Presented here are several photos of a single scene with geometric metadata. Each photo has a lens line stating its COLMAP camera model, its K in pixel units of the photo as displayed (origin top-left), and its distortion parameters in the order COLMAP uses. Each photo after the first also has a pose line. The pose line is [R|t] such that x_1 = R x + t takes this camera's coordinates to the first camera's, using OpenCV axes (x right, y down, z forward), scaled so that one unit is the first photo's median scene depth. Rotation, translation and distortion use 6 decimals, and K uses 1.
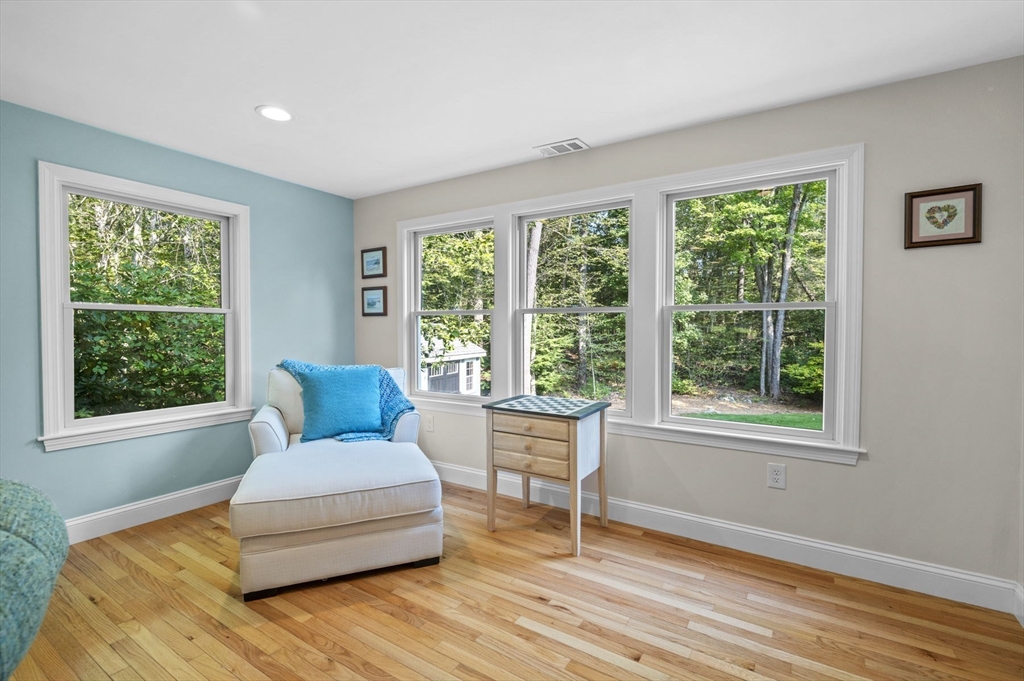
lens RADIAL K [[461.2, 0, 513.7], [0, 461.2, 338.9], [0, 0, 1]] dist [-0.000364, -0.000692]
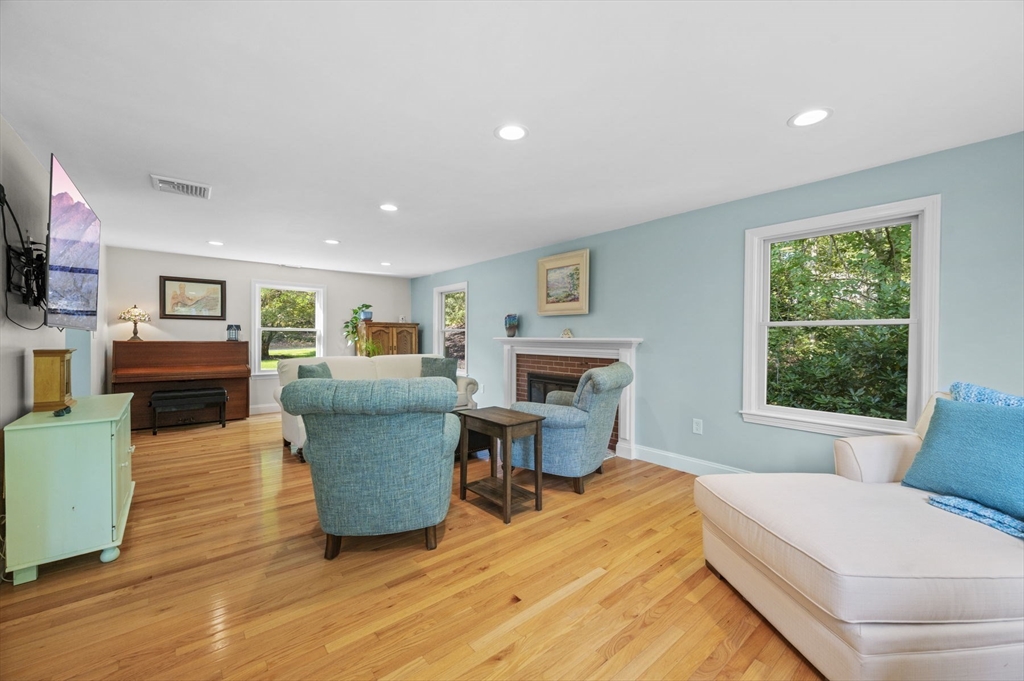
lens RADIAL K [[402.9, 0, 515.6], [0, 402.9, 339.2], [0, 0, 1]] dist [-0.002283, -0.000230]
pose [[-0.301113, 0.000685, -0.953588, 0.295854], [-0.025288, 0.999642, 0.008704, -0.010599], [0.953253, 0.026735, -0.300988, 0.425652]]
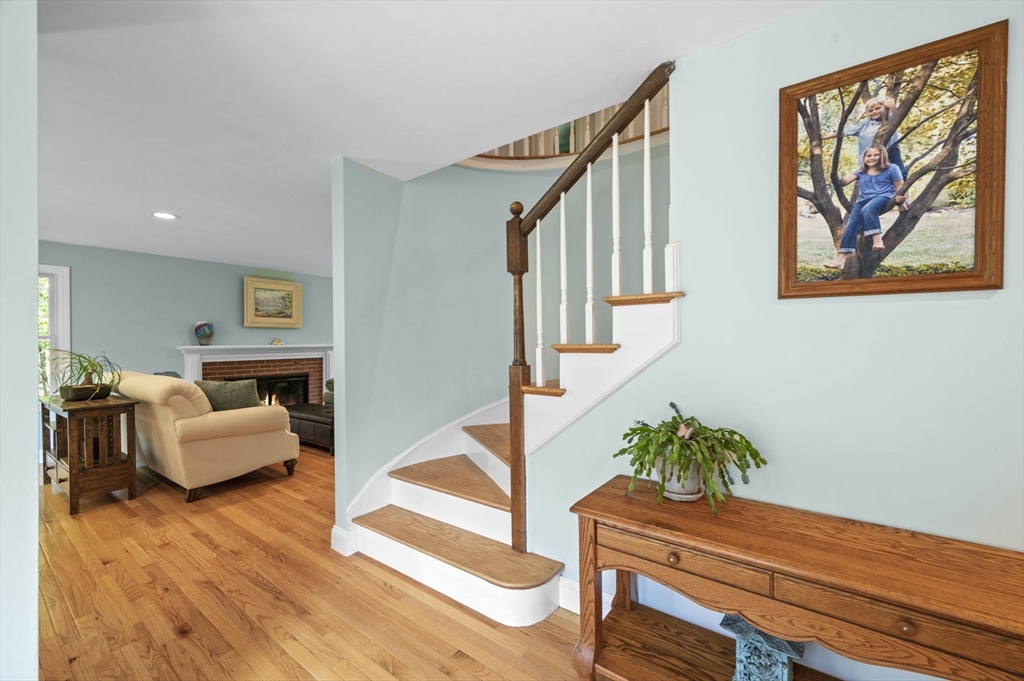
lens RADIAL K [[402.9, 0, 509.7], [0, 402.9, 339.4], [0, 0, 1]] dist [-0.002283, -0.000230]
pose [[0.998317, -0.009104, -0.057276, 0.090069], [0.007806, 0.999709, -0.022841, 0.012863], [0.057467, 0.022355, 0.998097, -1.306998]]
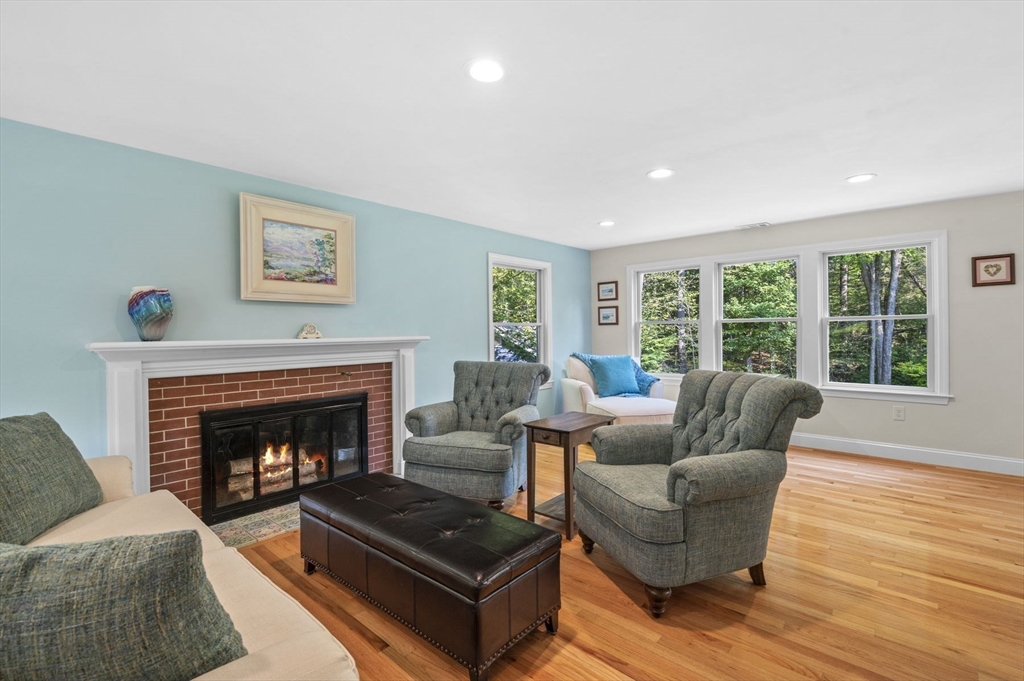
lens RADIAL K [[461.2, 0, 520.5], [0, 461.2, 333.3], [0, 0, 1]] dist [-0.000364, -0.000692]
pose [[0.988619, -0.014669, -0.149723, -0.371146], [0.012330, 0.999787, -0.016535, 0.001270], [0.149934, 0.014501, 0.988590, -0.604377]]
